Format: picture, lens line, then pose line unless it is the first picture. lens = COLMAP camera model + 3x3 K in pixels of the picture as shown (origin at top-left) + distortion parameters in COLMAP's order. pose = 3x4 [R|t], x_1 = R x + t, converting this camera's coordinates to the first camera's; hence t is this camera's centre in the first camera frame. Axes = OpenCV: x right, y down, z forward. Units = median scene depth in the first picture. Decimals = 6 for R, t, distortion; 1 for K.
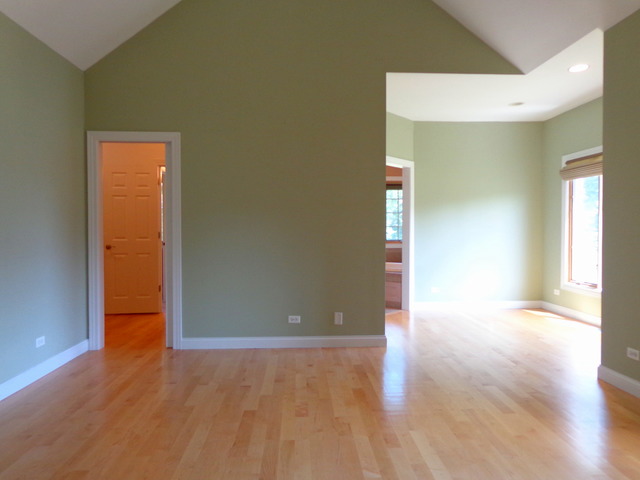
lens RADIAL K [[451.1, 0, 320.0], [0, 451.1, 240.0], [0, 0, 1]] dist [0.005215, 0.003017]
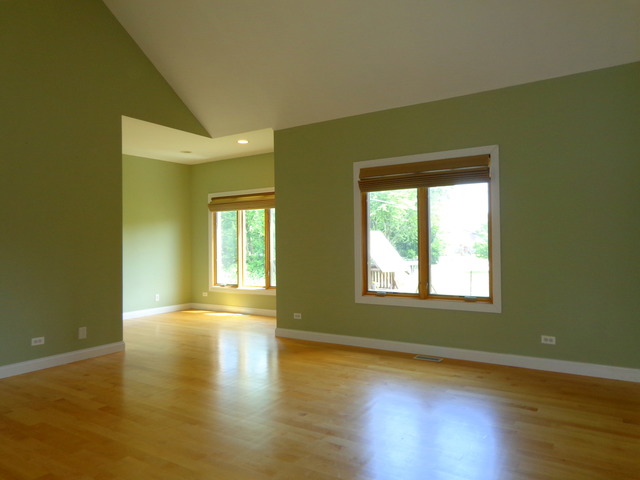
lens RADIAL K [[451.1, 0, 320.0], [0, 451.1, 240.0], [0, 0, 1]] dist [0.005215, 0.003017]
pose [[0.583881, 0.000813, 0.811839, -0.498281], [0.034303, 0.999082, -0.025672, 0.000967], [-0.811114, 0.042838, 0.583317, -0.088473]]
